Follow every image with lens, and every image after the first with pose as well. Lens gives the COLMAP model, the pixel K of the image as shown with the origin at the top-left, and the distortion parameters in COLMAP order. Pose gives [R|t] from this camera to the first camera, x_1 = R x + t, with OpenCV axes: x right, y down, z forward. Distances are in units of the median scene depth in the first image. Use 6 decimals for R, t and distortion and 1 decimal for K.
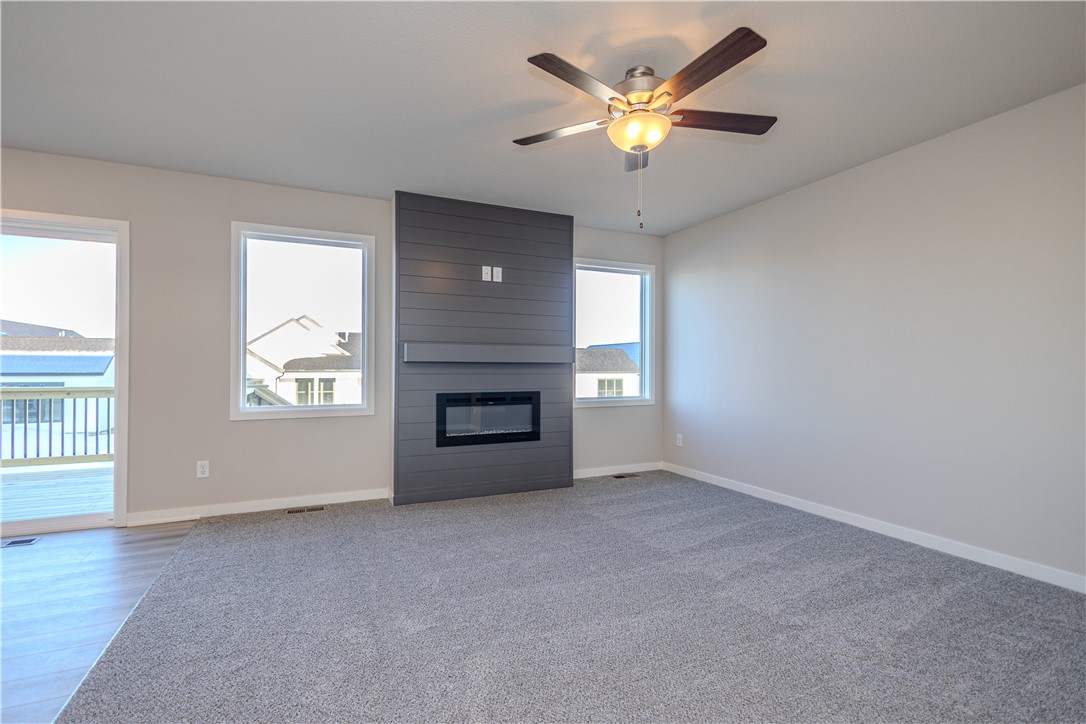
lens RADIAL K [[500.8, 0, 540.6], [0, 500.8, 362.1], [0, 0, 1]] dist [0.004871, -0.000443]
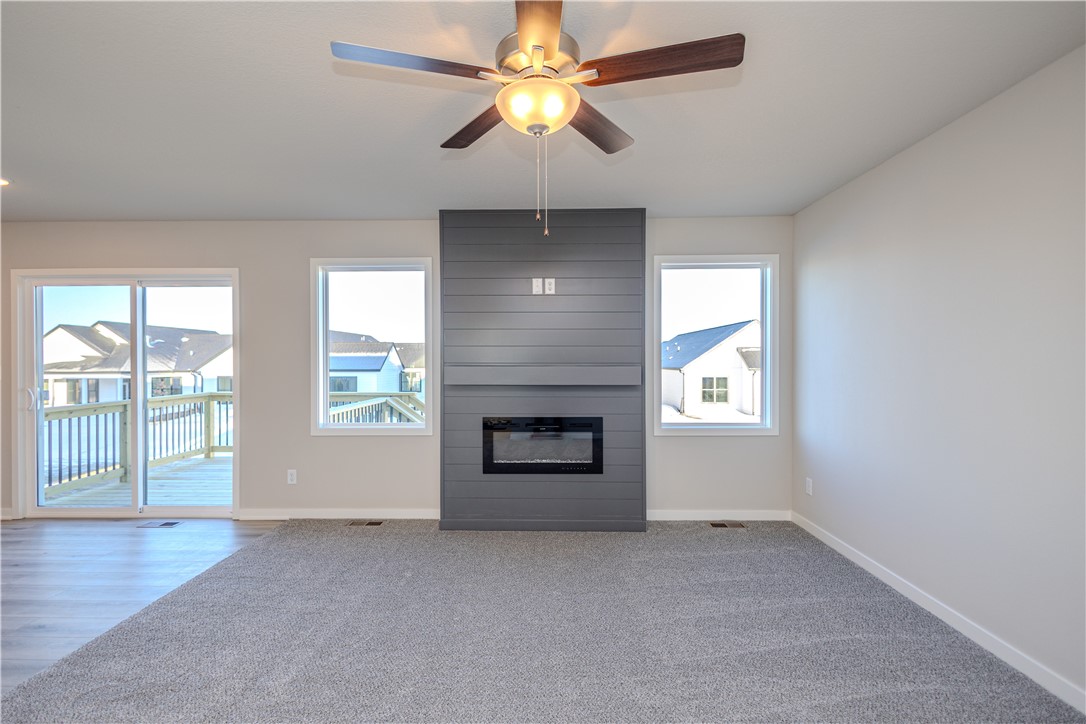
lens RADIAL K [[500.8, 0, 540.6], [0, 500.8, 362.1], [0, 0, 1]] dist [0.004871, -0.000443]
pose [[0.899598, -0.002510, -0.436711, 0.290490], [0.008495, 0.999895, 0.011751, -0.049564], [0.436636, -0.014281, 0.899525, 0.183579]]
